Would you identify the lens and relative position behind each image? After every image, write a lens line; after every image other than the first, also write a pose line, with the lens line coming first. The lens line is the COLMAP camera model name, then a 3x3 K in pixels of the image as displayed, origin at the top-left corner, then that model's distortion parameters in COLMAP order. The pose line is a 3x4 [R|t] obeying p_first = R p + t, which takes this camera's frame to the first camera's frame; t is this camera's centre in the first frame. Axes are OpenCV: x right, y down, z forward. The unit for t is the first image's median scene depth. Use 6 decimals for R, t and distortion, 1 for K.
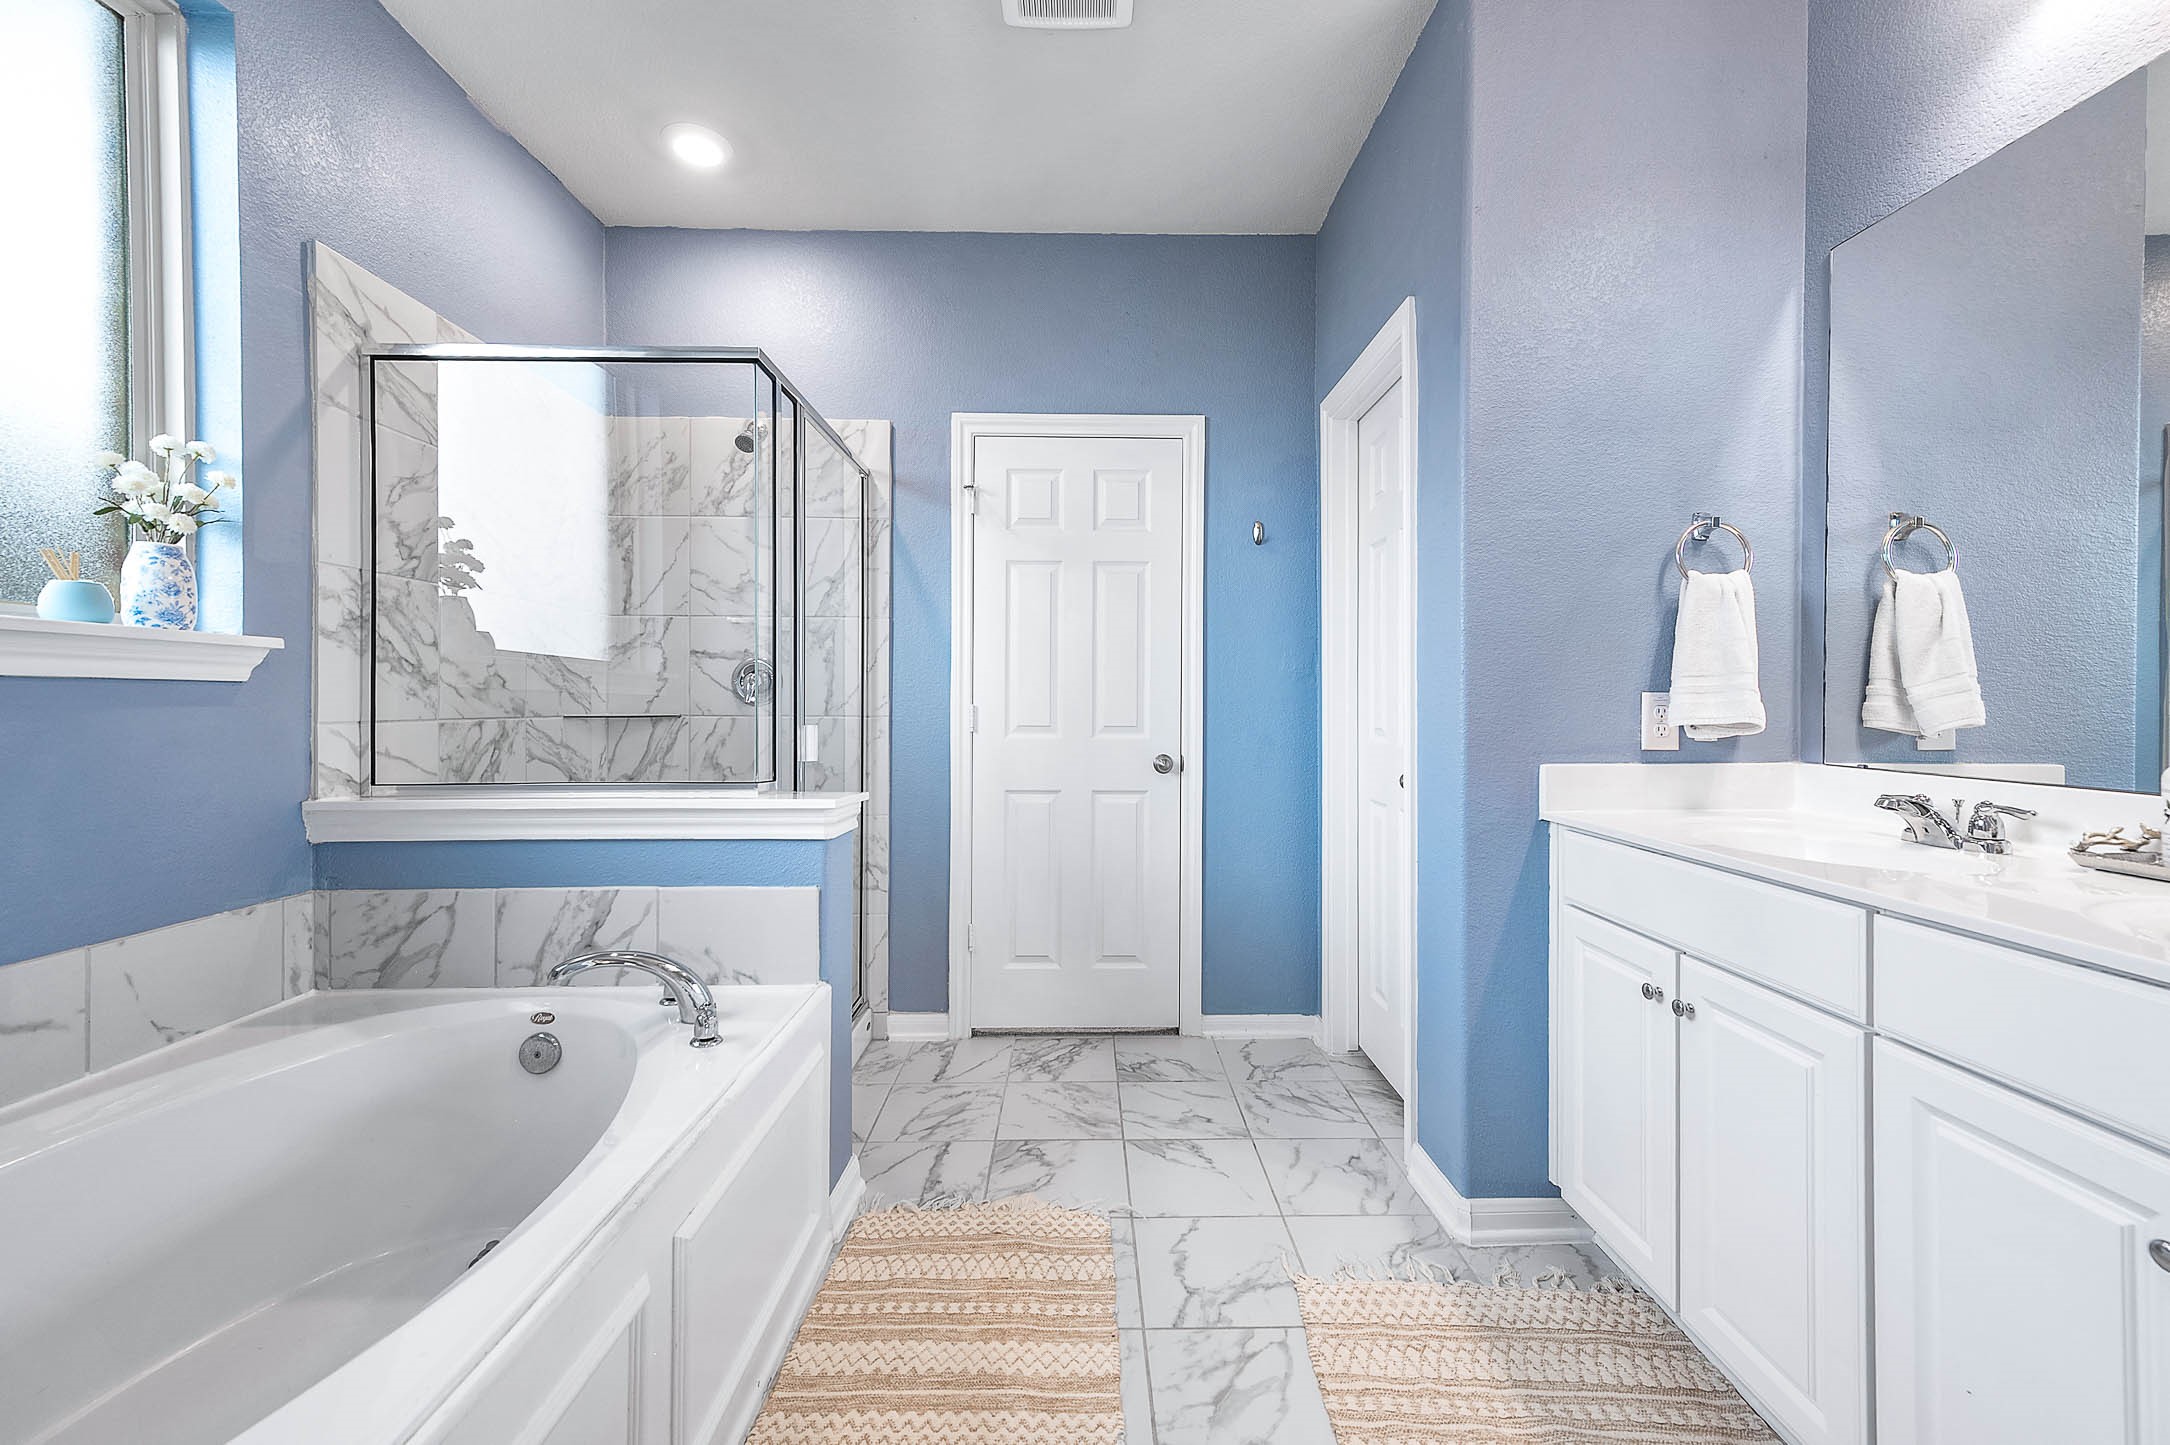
lens RADIAL K [[866.2, 0, 1080.3], [0, 866.2, 713.2], [0, 0, 1]] dist [0.006547, 0.000034]
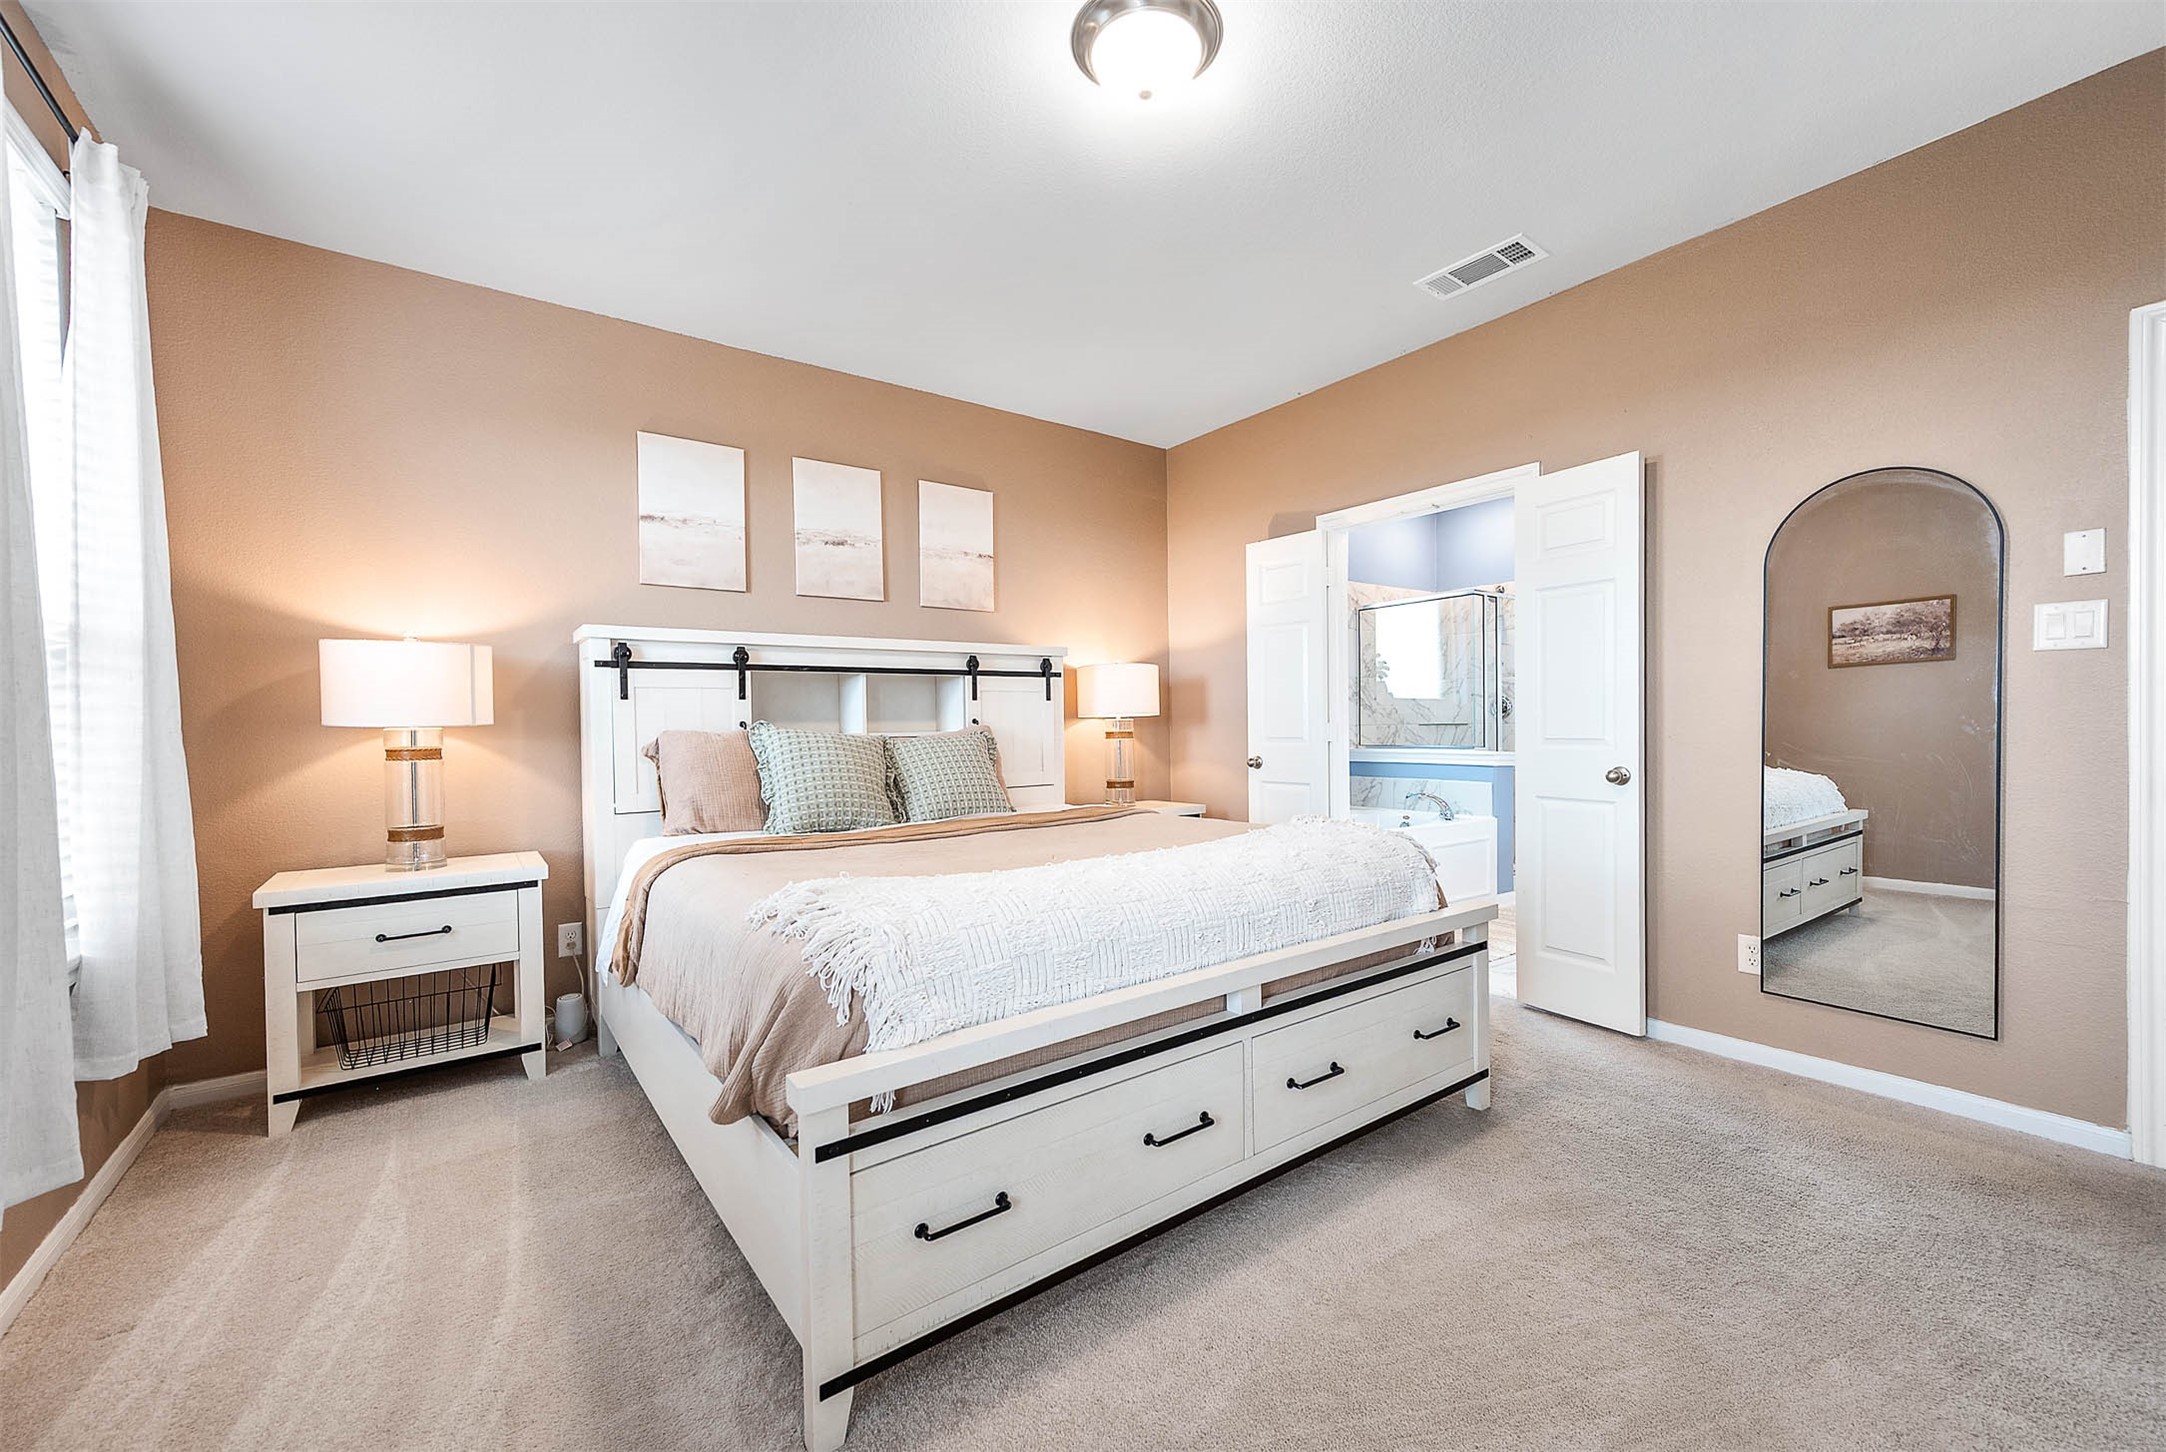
lens RADIAL K [[864.6, 0, 1077.5], [0, 864.6, 736.9], [0, 0, 1]] dist [0.006547, 0.000034]
pose [[0.582135, 0.006250, -0.813068, 1.094097], [0.005695, 0.999915, 0.011764, 0.007871], [0.813072, -0.011478, 0.582050, -1.587788]]
